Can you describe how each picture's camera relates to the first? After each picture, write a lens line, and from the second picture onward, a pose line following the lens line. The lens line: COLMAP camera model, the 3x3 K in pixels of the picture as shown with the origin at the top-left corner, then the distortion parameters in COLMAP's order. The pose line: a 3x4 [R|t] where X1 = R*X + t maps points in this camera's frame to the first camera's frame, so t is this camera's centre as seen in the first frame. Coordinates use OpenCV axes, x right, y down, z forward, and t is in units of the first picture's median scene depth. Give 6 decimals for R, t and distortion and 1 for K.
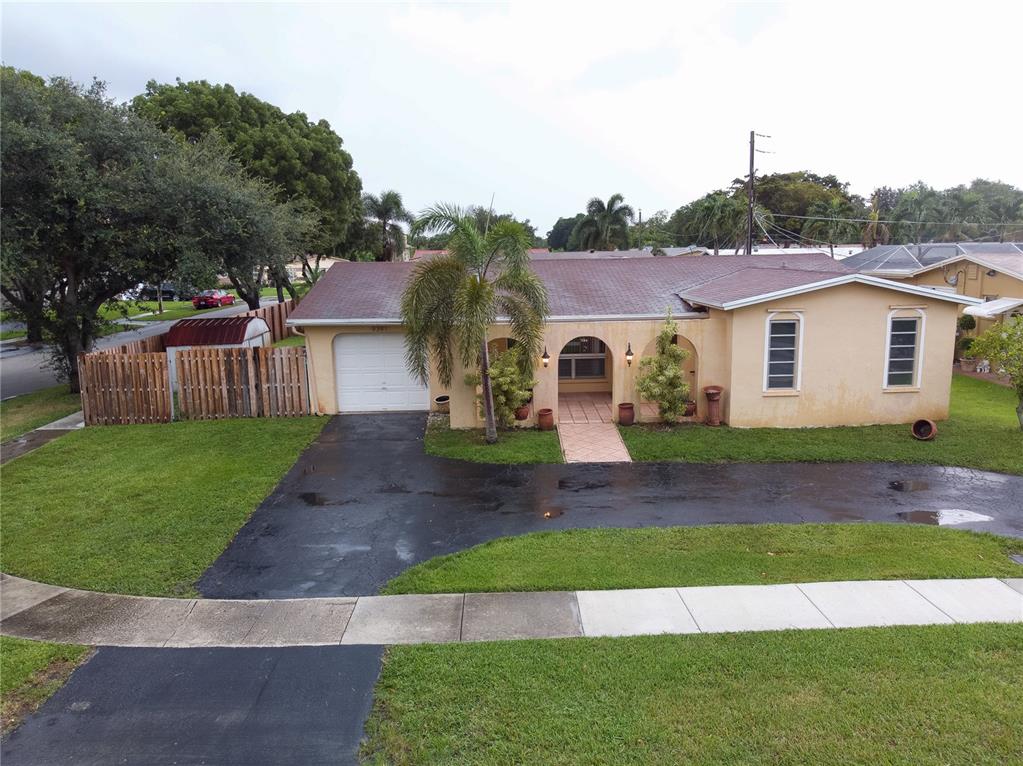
lens RADIAL K [[750.7, 0, 511.5], [0, 750.7, 383.0], [0, 0, 1]] dist [-0.005723, -0.006197]
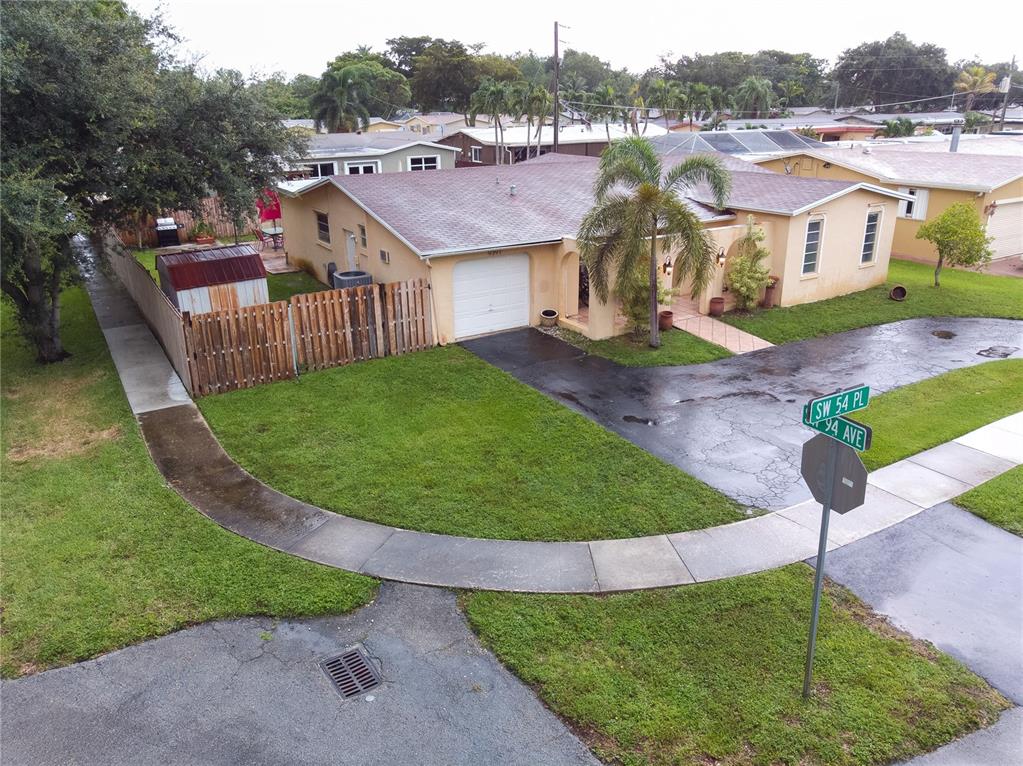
lens RADIAL K [[750.7, 0, 511.5], [0, 750.7, 383.0], [0, 0, 1]] dist [-0.005723, -0.006197]
pose [[0.868211, -0.170629, 0.465936, -0.657057], [0.087985, 0.977075, 0.193863, -0.093938], [-0.488333, -0.127319, 0.863320, 0.091912]]
